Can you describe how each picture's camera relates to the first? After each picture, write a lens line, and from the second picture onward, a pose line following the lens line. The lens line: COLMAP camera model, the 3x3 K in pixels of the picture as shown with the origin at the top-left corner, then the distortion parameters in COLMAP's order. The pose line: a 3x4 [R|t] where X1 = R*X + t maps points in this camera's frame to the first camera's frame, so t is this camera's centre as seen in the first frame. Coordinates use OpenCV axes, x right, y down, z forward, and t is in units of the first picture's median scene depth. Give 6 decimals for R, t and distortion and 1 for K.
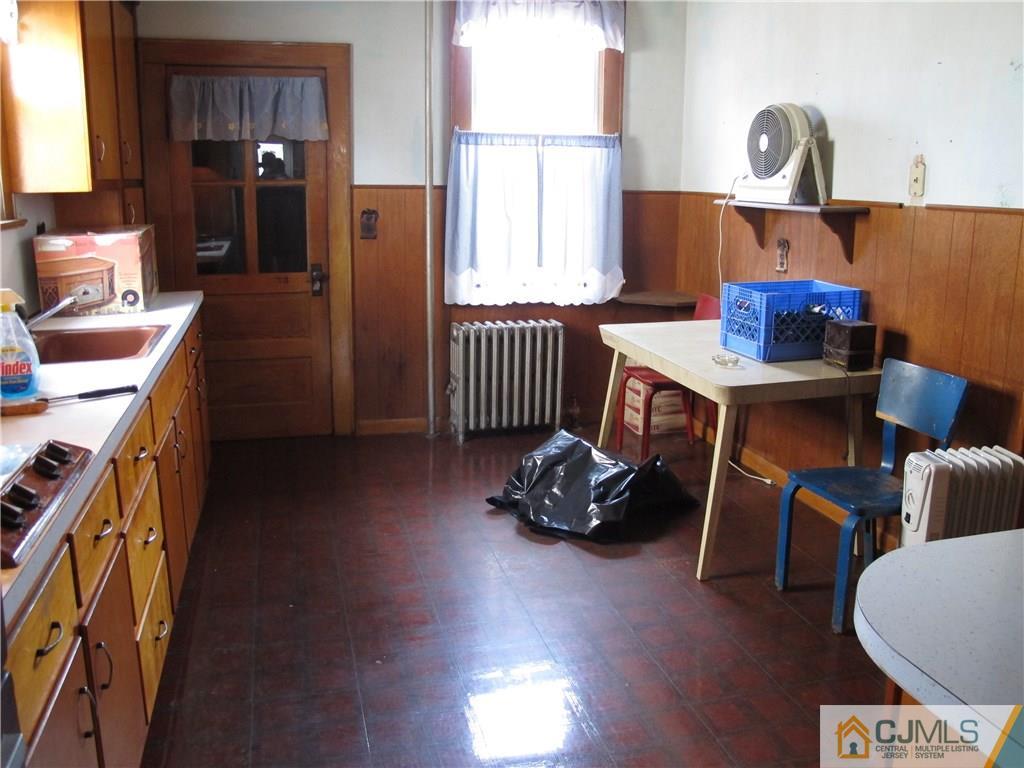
lens RADIAL K [[863.3, 0, 515.2], [0, 863.3, 354.0], [0, 0, 1]] dist [-0.151761, 0.119535]
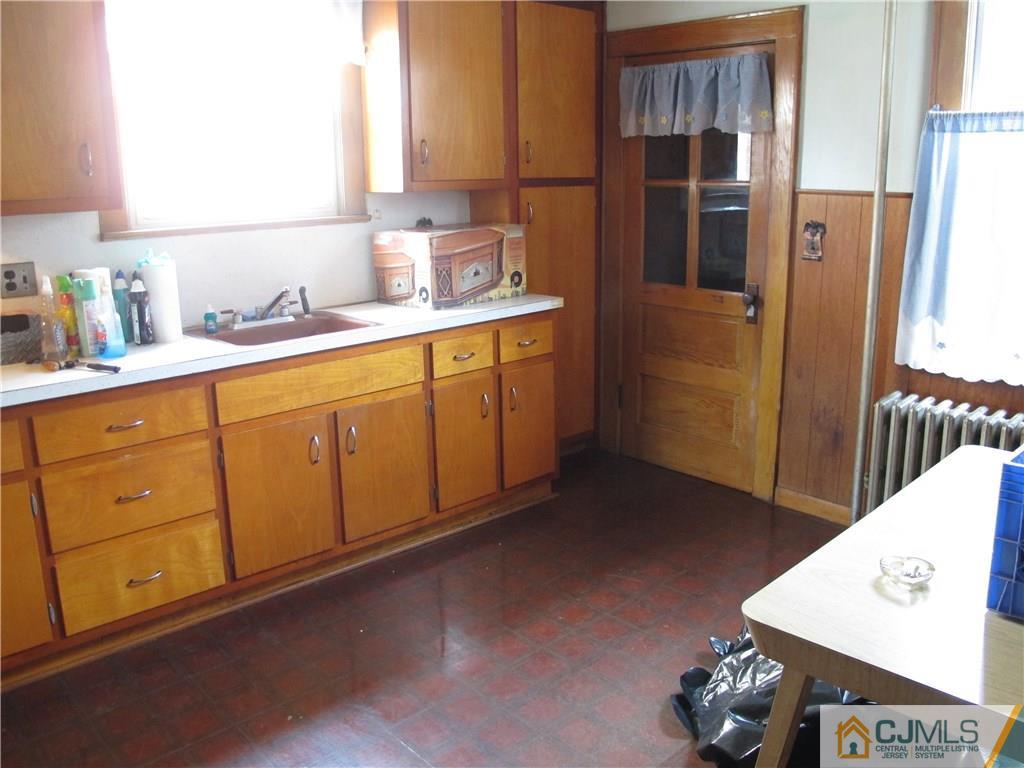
lens RADIAL K [[863.3, 0, 515.2], [0, 863.3, 354.0], [0, 0, 1]] dist [-0.151761, 0.119535]
pose [[0.463589, 0.174313, -0.868735, 0.418273], [-0.164563, 0.980338, 0.108890, -0.101003], [0.870634, 0.092481, 0.483160, 0.457945]]
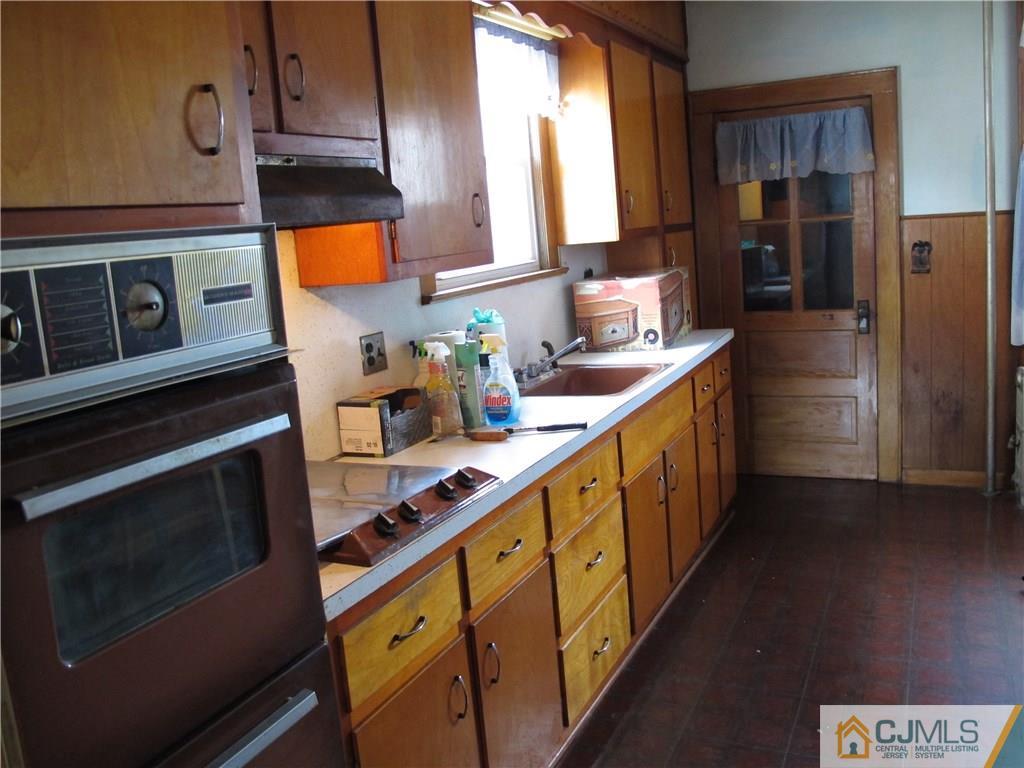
lens RADIAL K [[863.3, 0, 515.2], [0, 863.3, 354.0], [0, 0, 1]] dist [-0.151761, 0.119535]
pose [[0.746545, 0.026880, -0.664791, 0.117237], [-0.046485, 0.998849, -0.011814, -0.017764], [0.663709, 0.039723, 0.746936, 0.041543]]
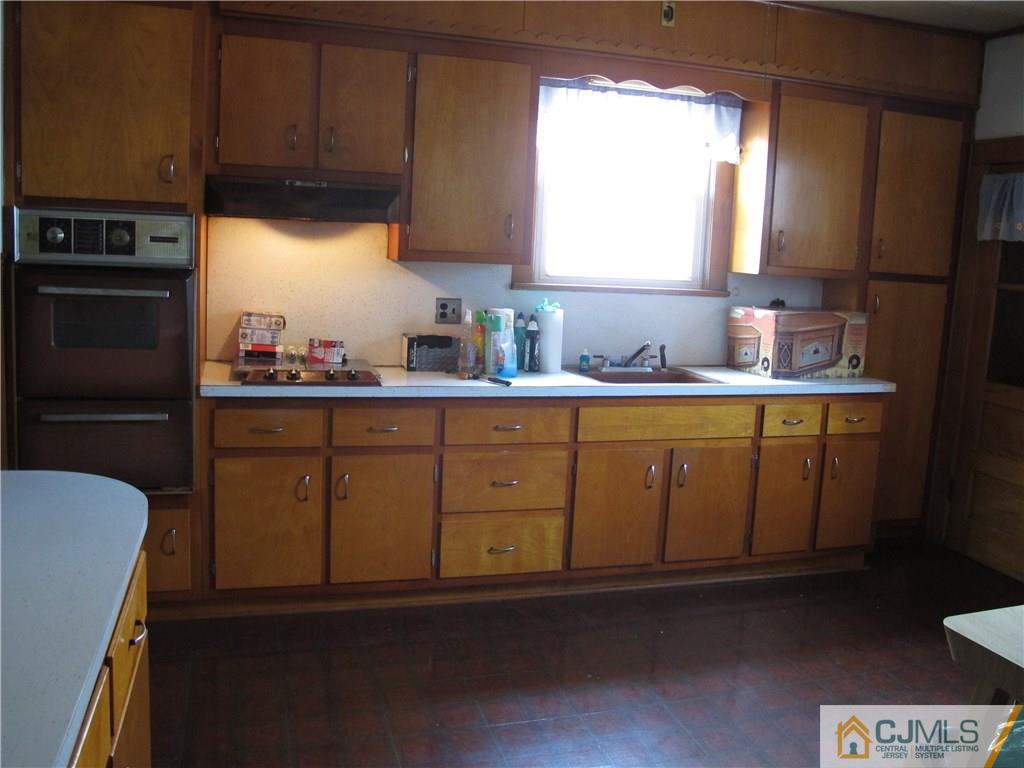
lens RADIAL K [[863.3, 0, 515.2], [0, 863.3, 354.0], [0, 0, 1]] dist [-0.151761, 0.119535]
pose [[0.031513, 0.119096, -0.992383, 0.569685], [-0.253097, 0.961467, 0.107349, -0.093901], [0.966927, 0.247787, 0.060441, 0.450761]]
